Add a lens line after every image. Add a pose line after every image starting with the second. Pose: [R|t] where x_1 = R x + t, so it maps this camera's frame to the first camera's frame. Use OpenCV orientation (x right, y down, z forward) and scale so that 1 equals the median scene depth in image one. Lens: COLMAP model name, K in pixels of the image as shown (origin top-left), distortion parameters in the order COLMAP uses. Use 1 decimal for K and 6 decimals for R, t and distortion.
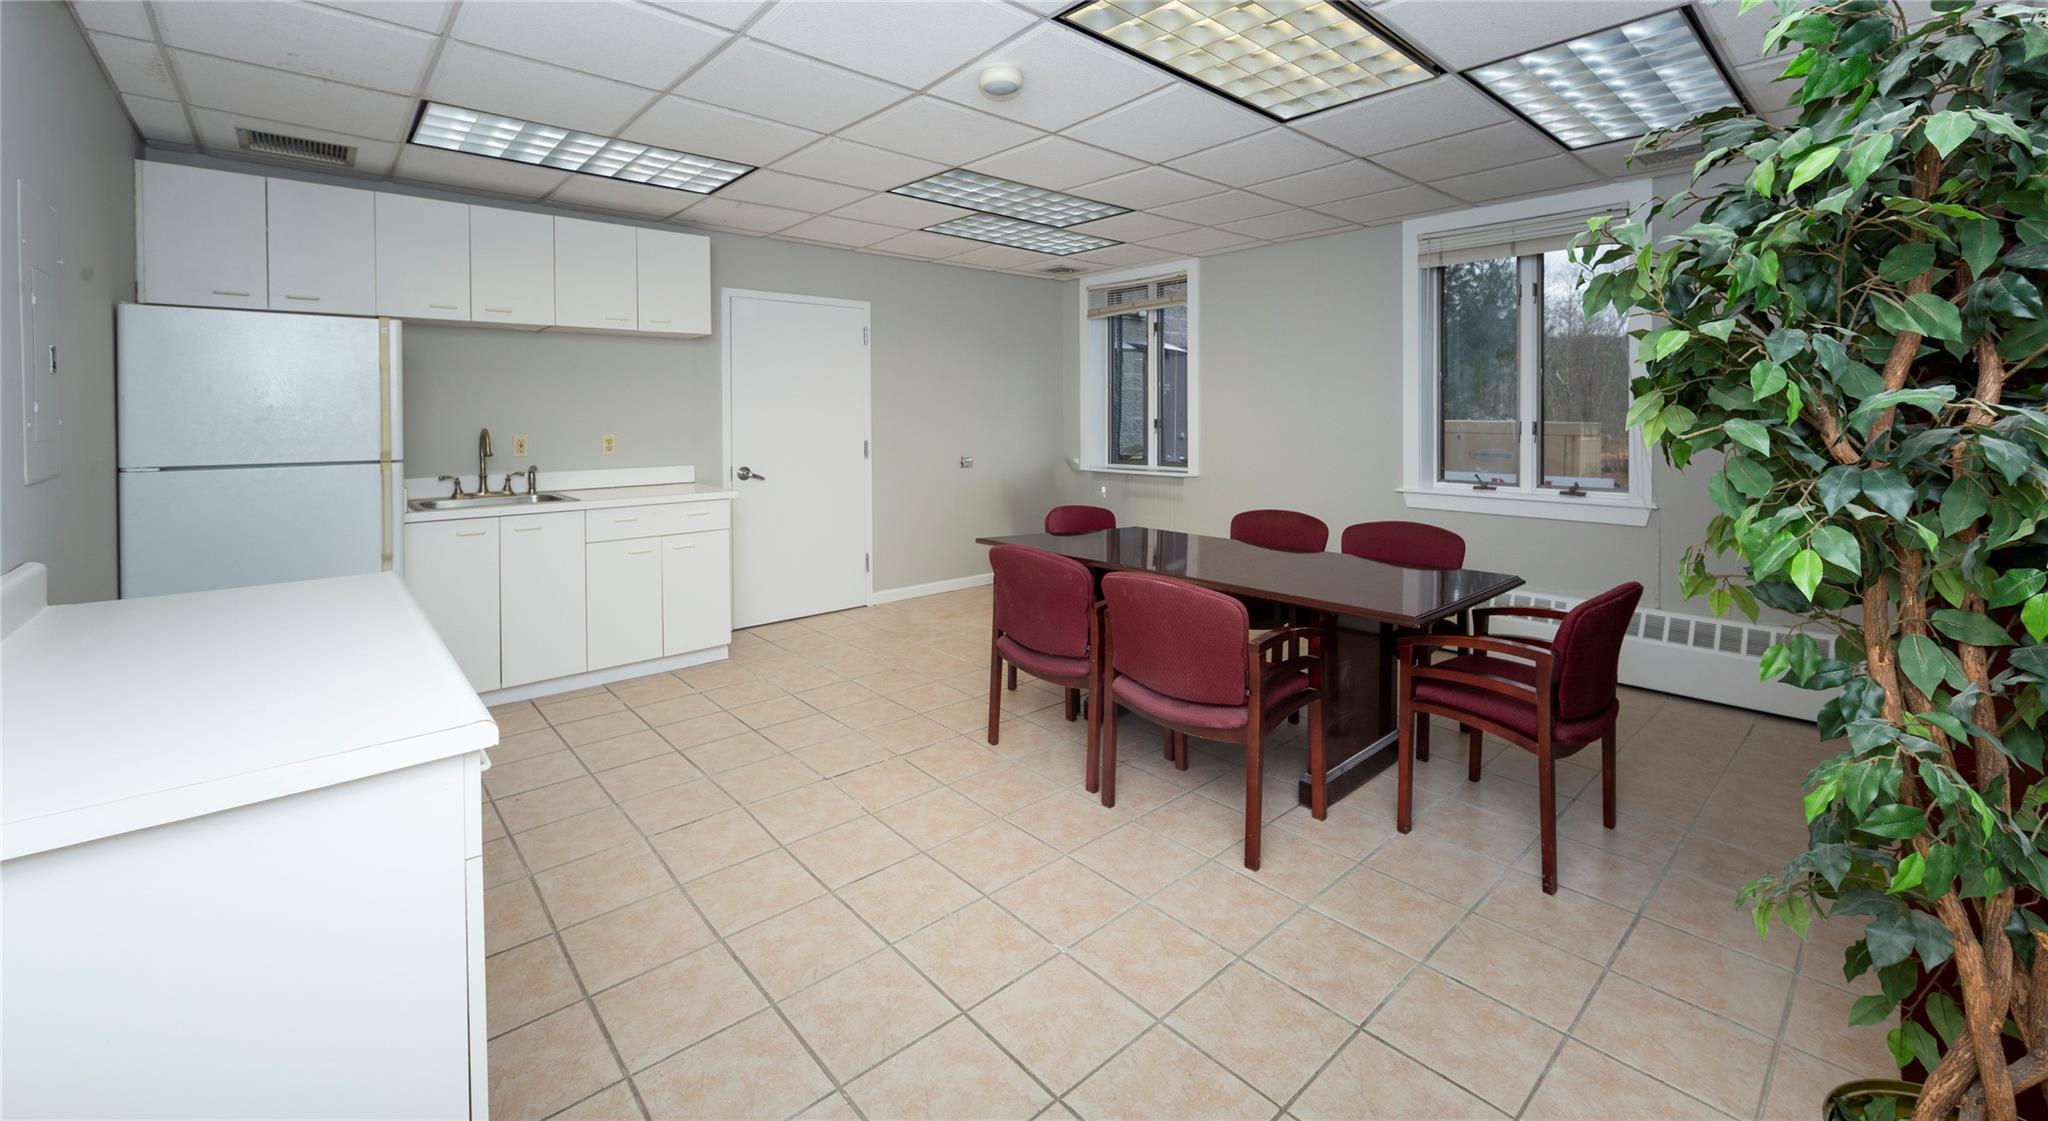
lens RADIAL K [[821.7, 0, 1024.4], [0, 821.7, 562.7], [0, 0, 1]] dist [-0.006892, -0.000148]
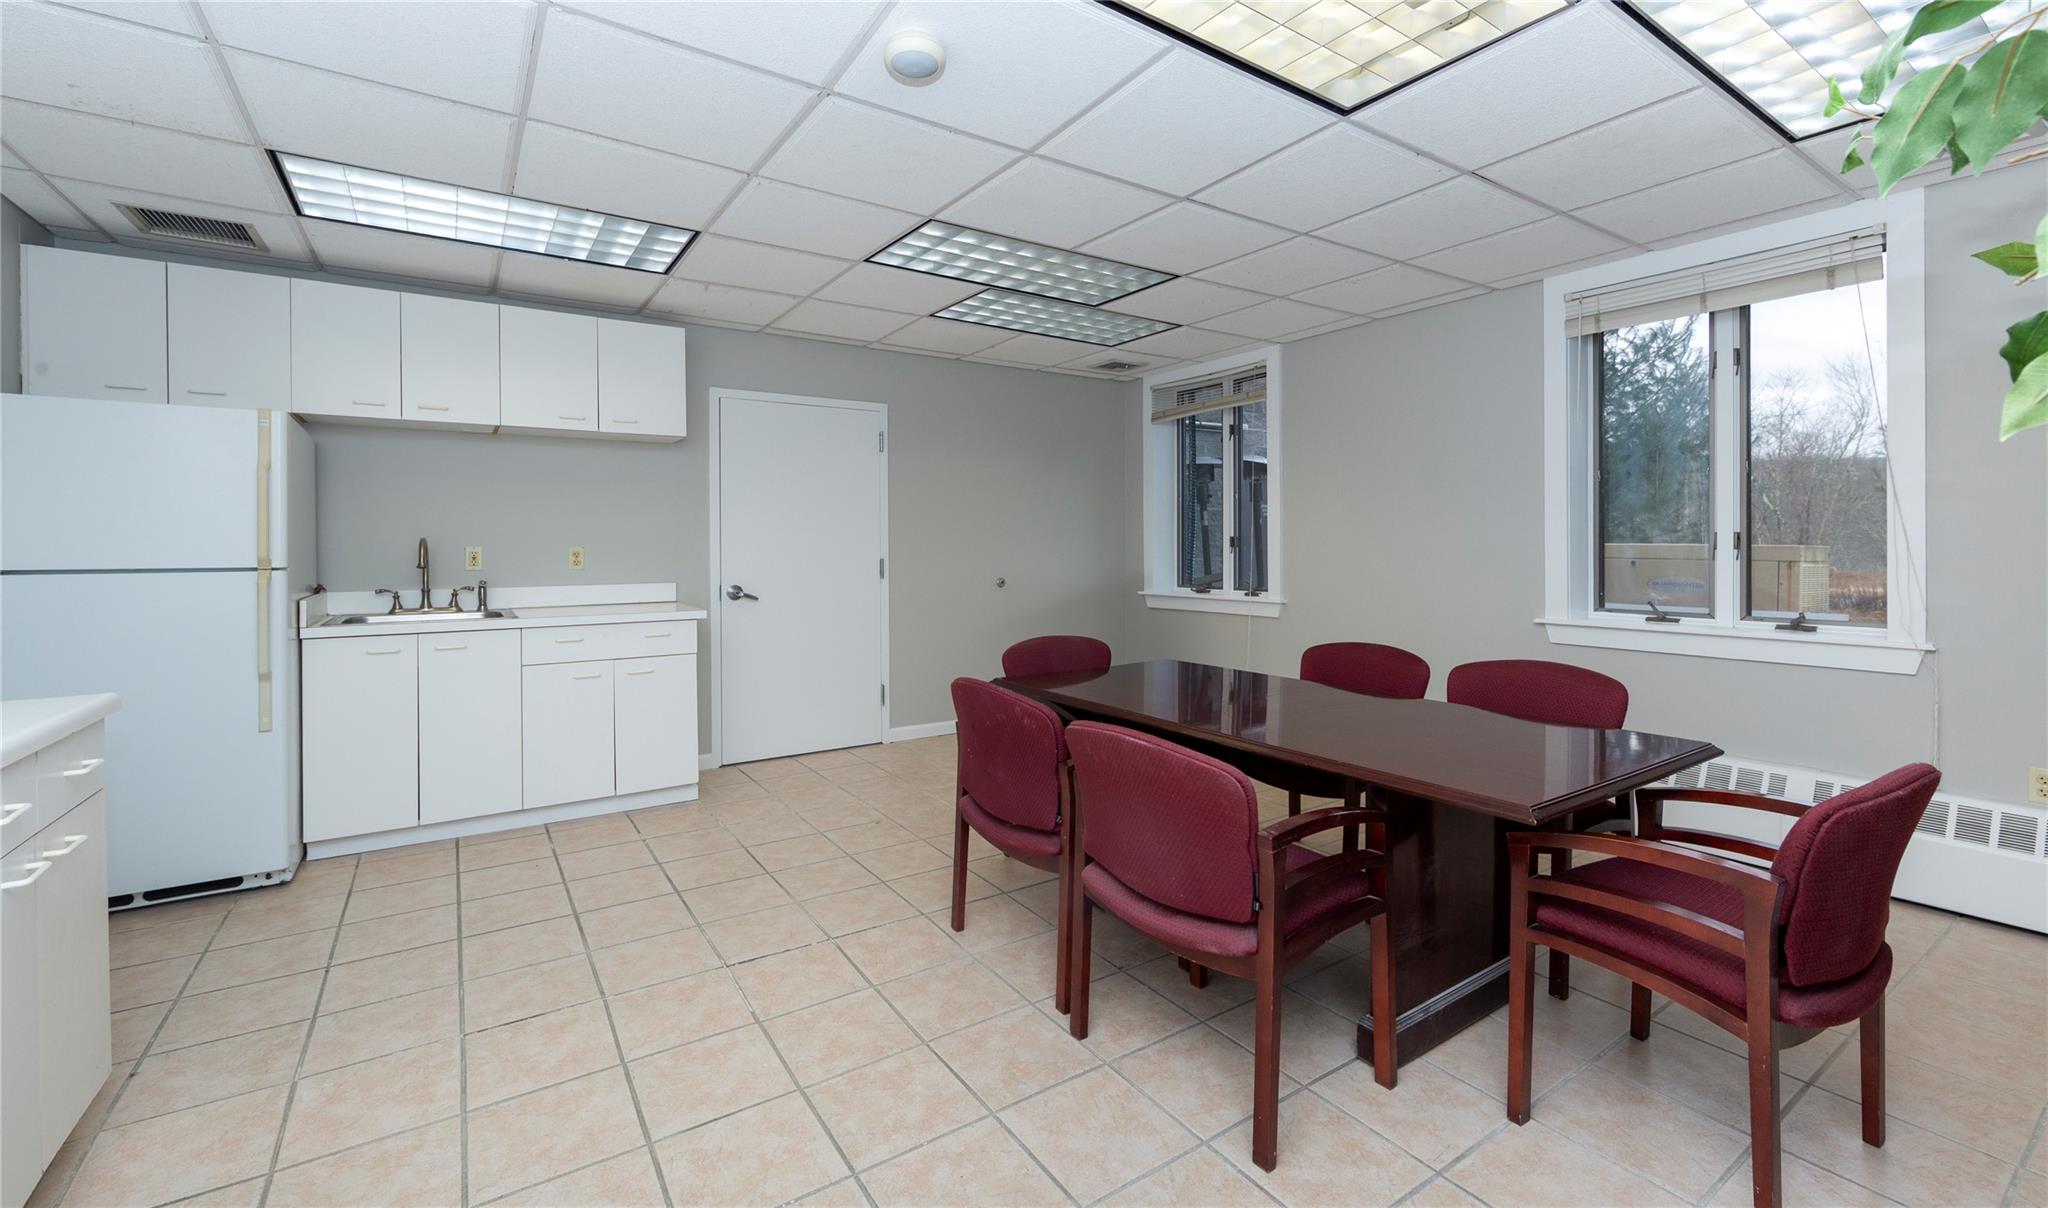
lens RADIAL K [[827.9, 0, 986.6], [0, 827.9, 663.6], [0, 0, 1]] dist [-0.002810, -0.000838]
pose [[0.983566, 0.021000, -0.179325, 0.125217], [-0.027758, 0.998992, -0.035263, -0.008583], [0.178403, 0.039661, 0.983158, 0.204624]]
